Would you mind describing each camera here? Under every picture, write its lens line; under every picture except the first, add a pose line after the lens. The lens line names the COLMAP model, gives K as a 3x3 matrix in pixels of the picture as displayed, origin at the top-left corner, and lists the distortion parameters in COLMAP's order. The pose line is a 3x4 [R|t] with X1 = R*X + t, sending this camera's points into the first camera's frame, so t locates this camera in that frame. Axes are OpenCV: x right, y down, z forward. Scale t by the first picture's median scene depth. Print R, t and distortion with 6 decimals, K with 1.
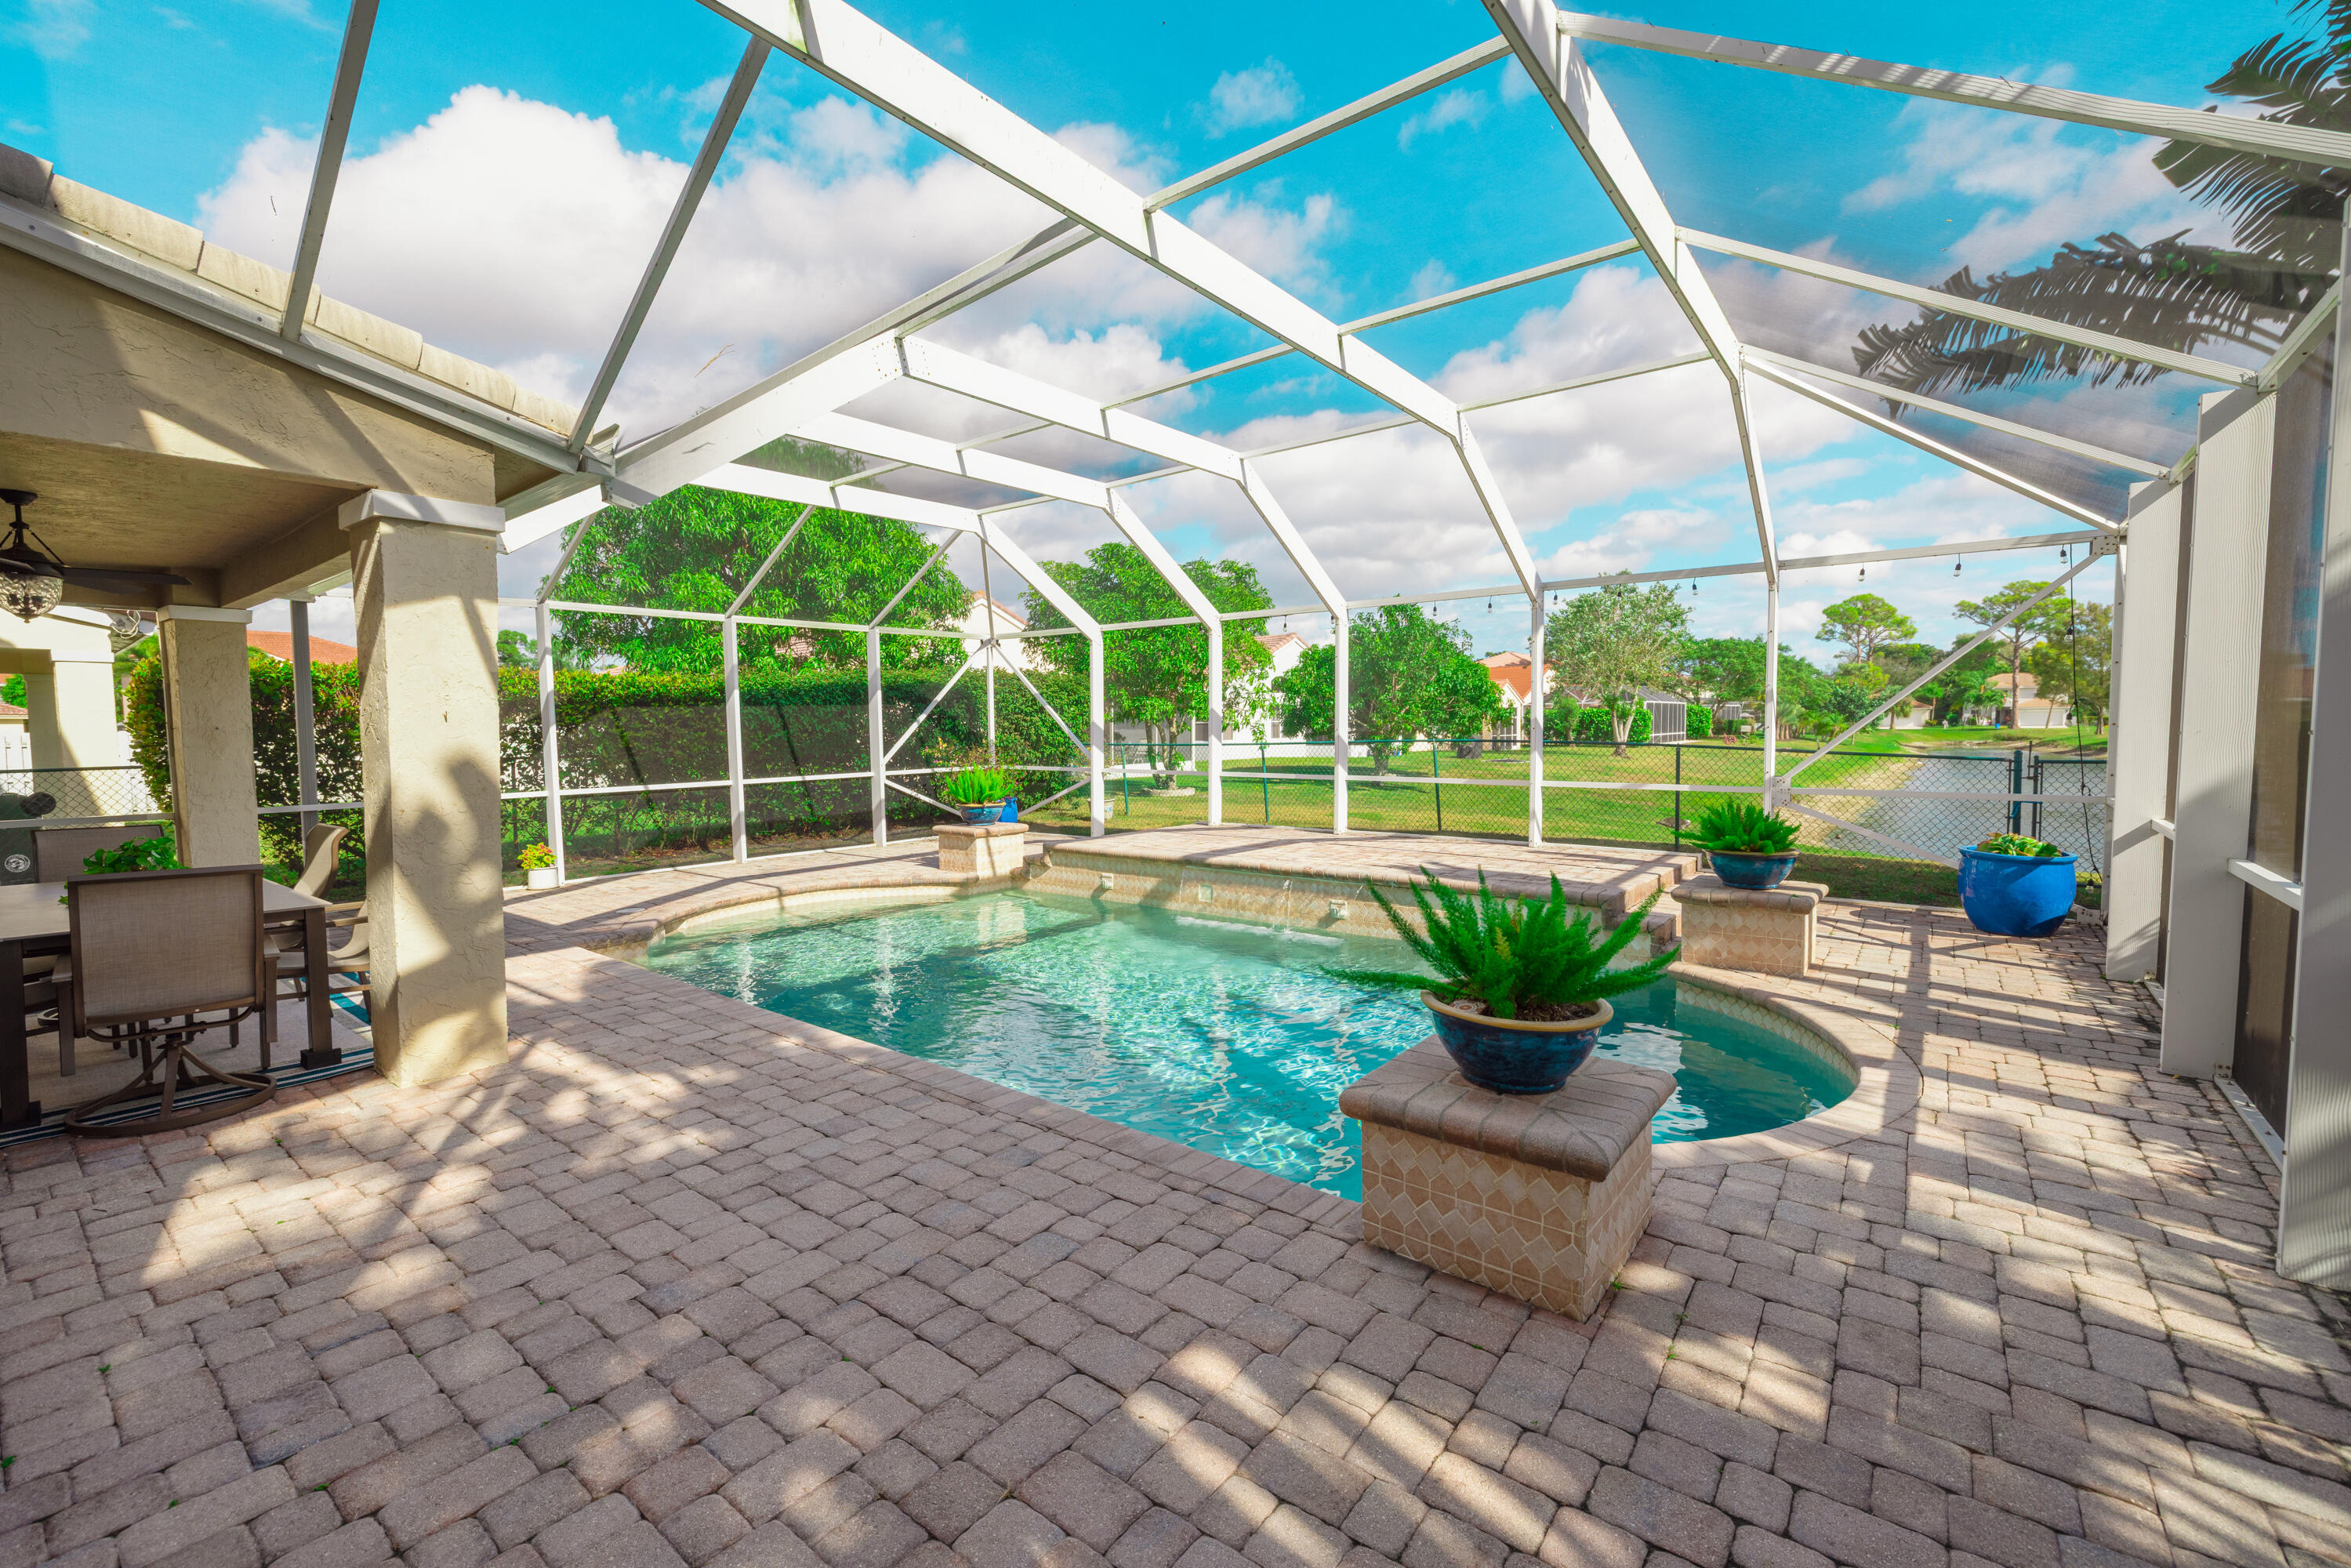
lens RADIAL K [[989.9, 0, 1159.9], [0, 989.9, 783.8], [0, 0, 1]] dist [-0.001797, 0.000192]
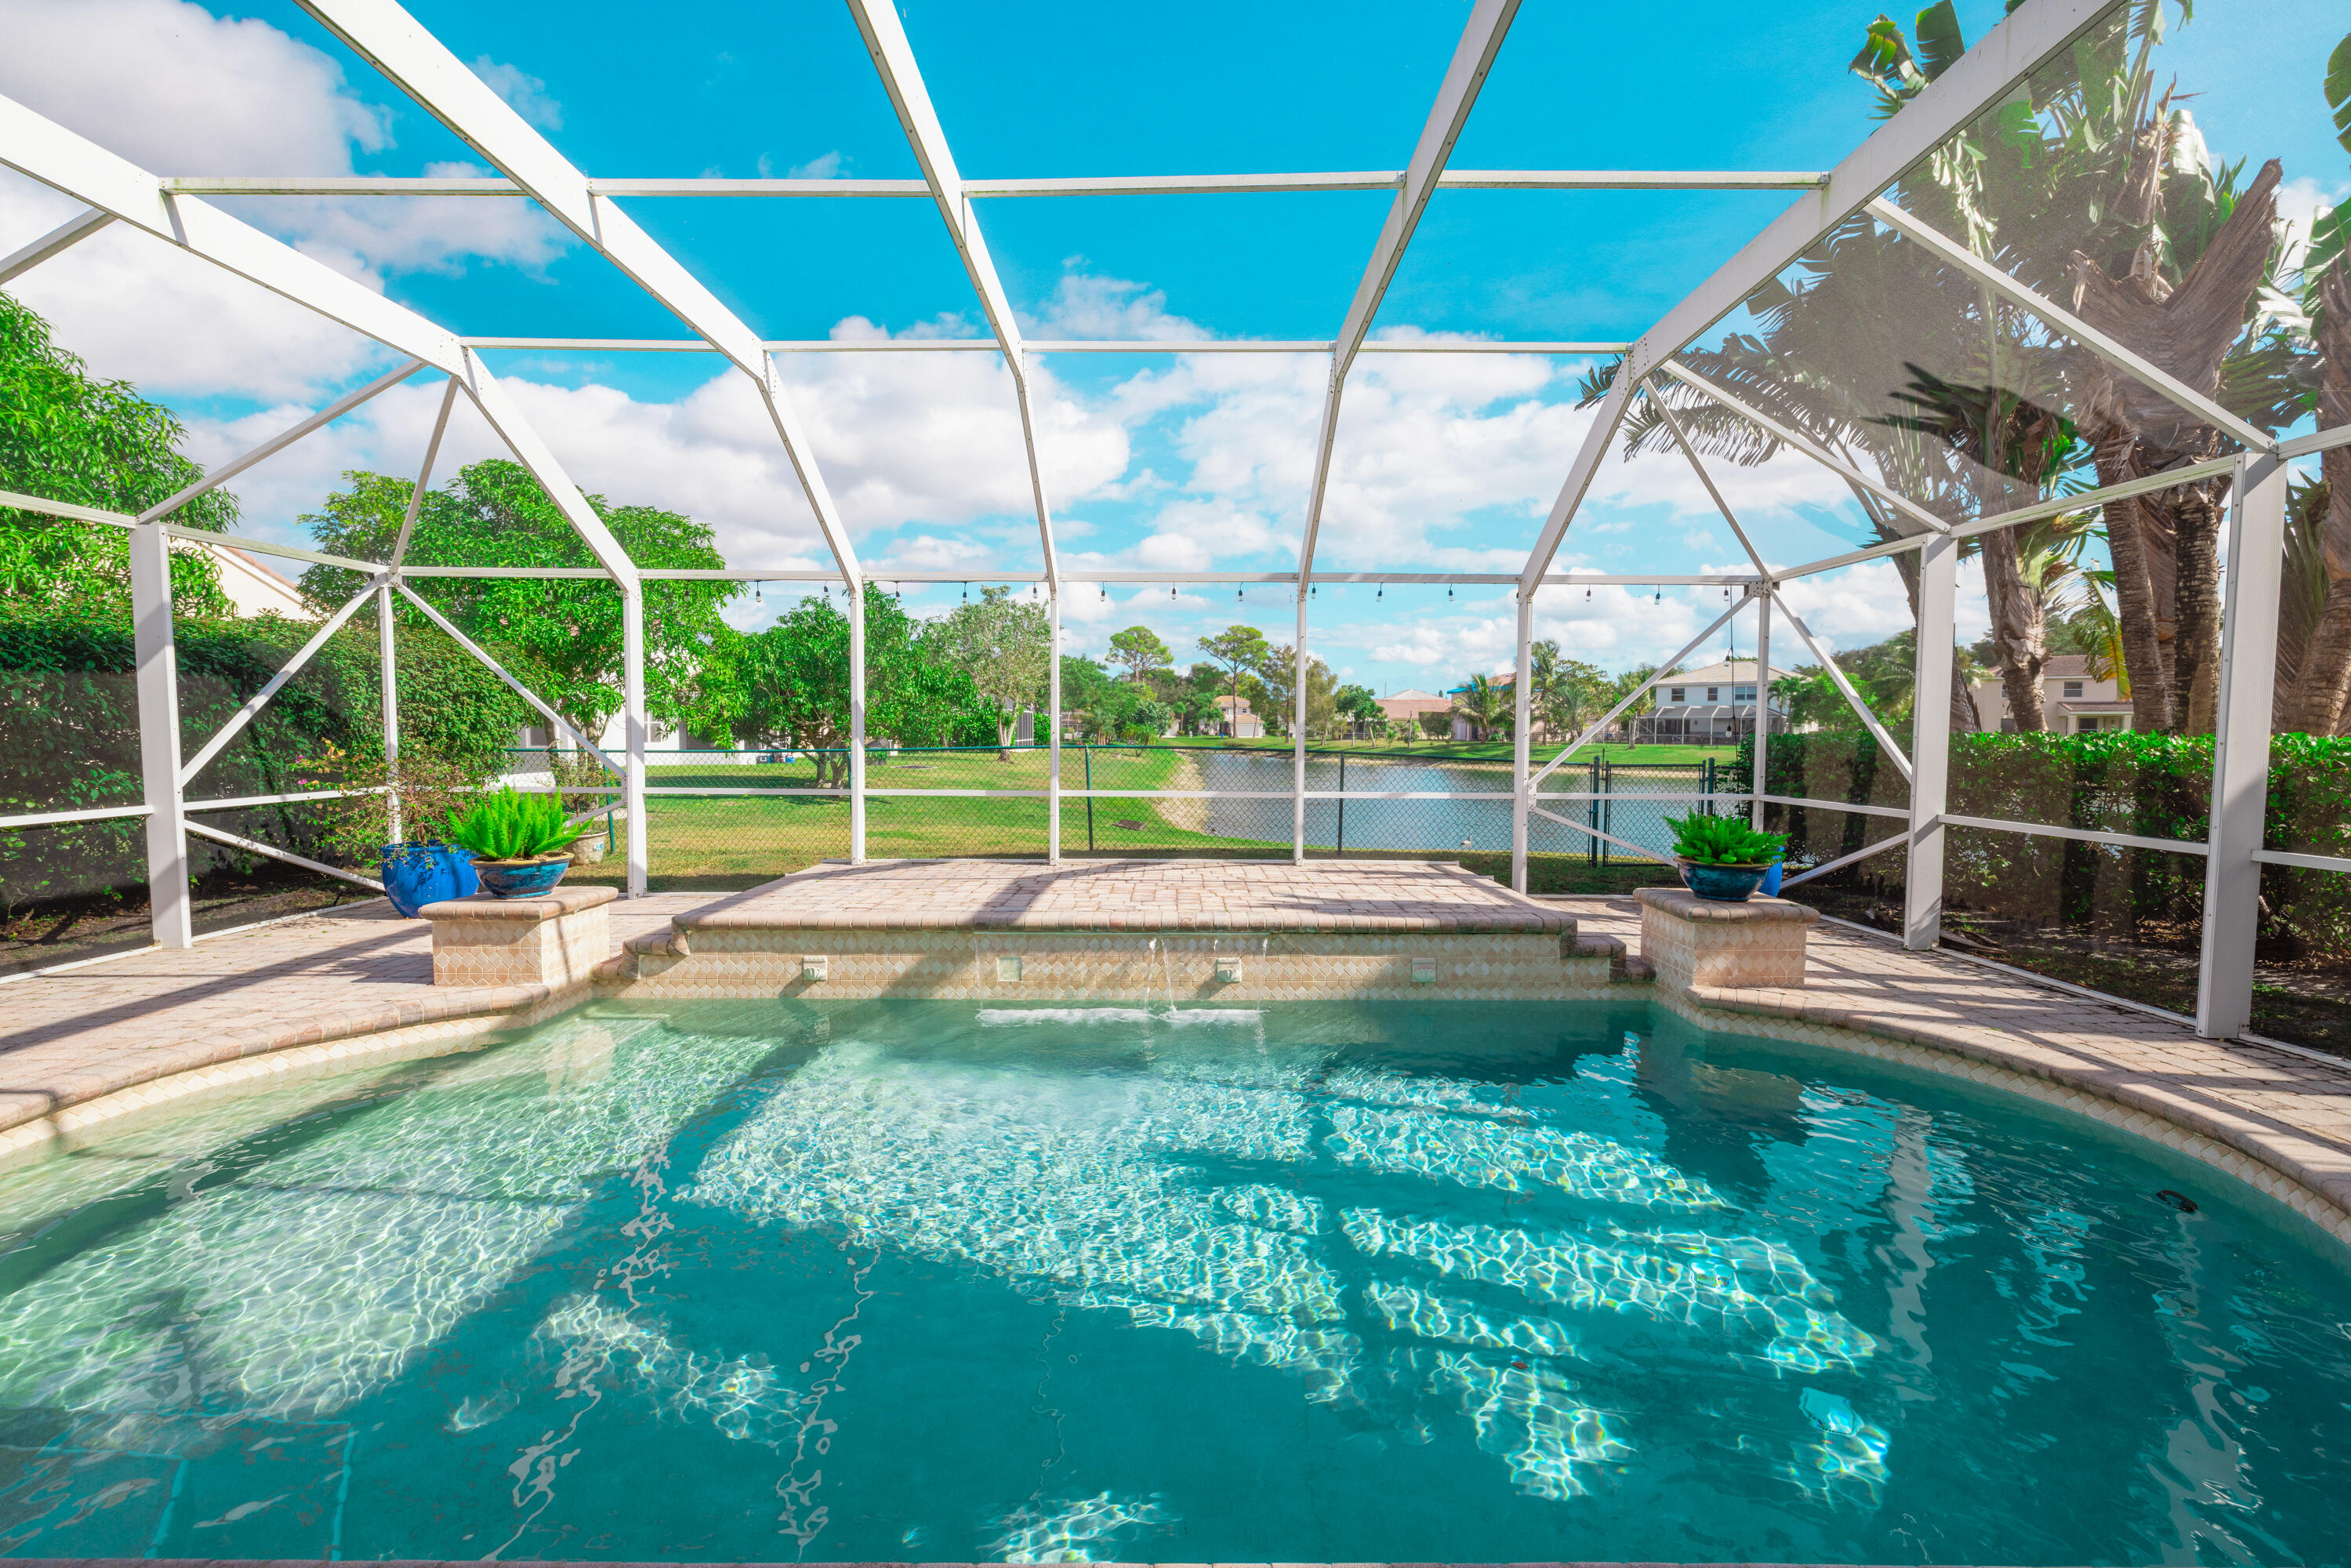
lens RADIAL K [[989.9, 0, 1159.9], [0, 989.9, 783.8], [0, 0, 1]] dist [-0.001797, 0.000192]
pose [[0.775727, -0.020624, 0.630731, -0.254631], [0.023968, 0.999708, 0.003212, -0.014590], [-0.630613, 0.012626, 0.775995, 0.337994]]
